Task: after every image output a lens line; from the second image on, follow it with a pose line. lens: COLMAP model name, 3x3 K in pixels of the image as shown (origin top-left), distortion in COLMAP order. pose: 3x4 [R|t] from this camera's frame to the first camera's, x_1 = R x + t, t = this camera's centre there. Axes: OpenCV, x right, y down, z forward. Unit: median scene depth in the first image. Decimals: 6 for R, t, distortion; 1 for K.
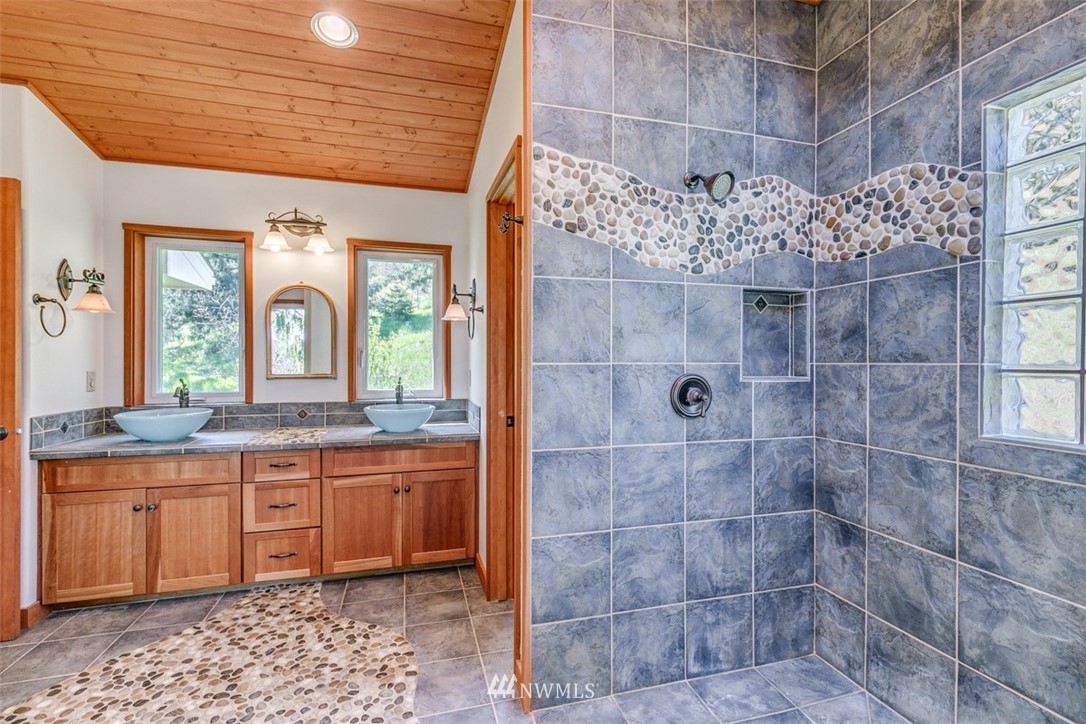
lens RADIAL K [[493.2, 0, 542.5], [0, 493.2, 362.3], [0, 0, 1]] dist [0.003808, -0.000254]
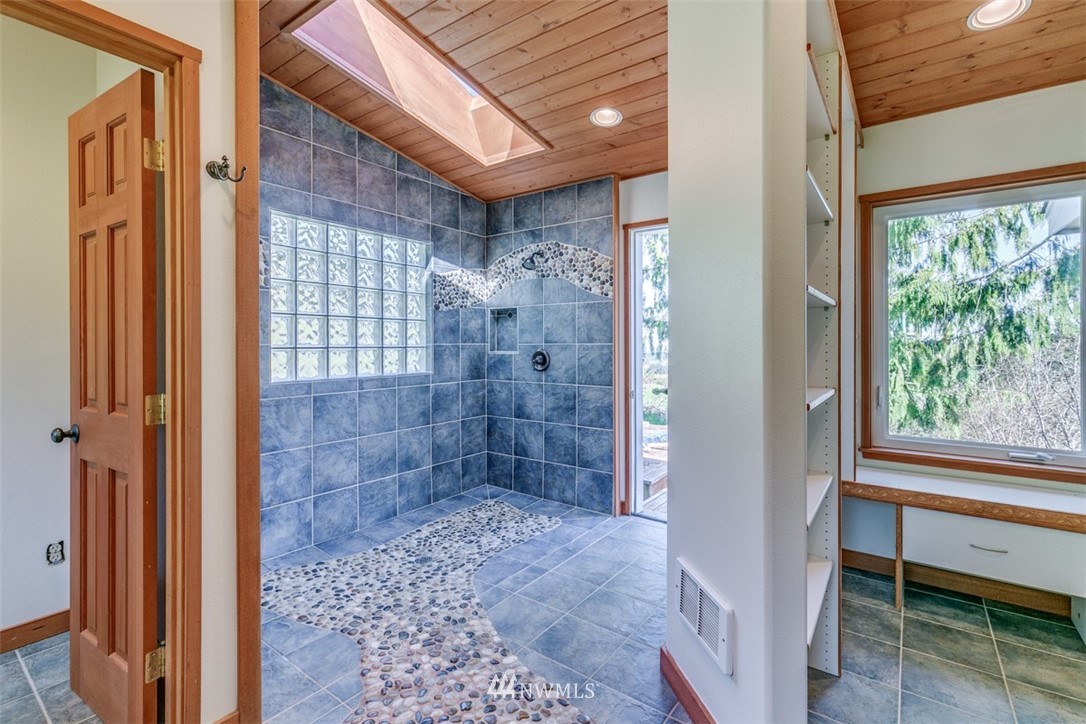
lens RADIAL K [[493.2, 0, 548.1], [0, 493.2, 344.6], [0, 0, 1]] dist [0.003808, -0.000254]
pose [[-0.622550, -0.001630, 0.782579, -1.065604], [0.002355, 0.999989, 0.003957, -0.001553], [-0.782577, 0.004306, -0.622539, 1.135257]]
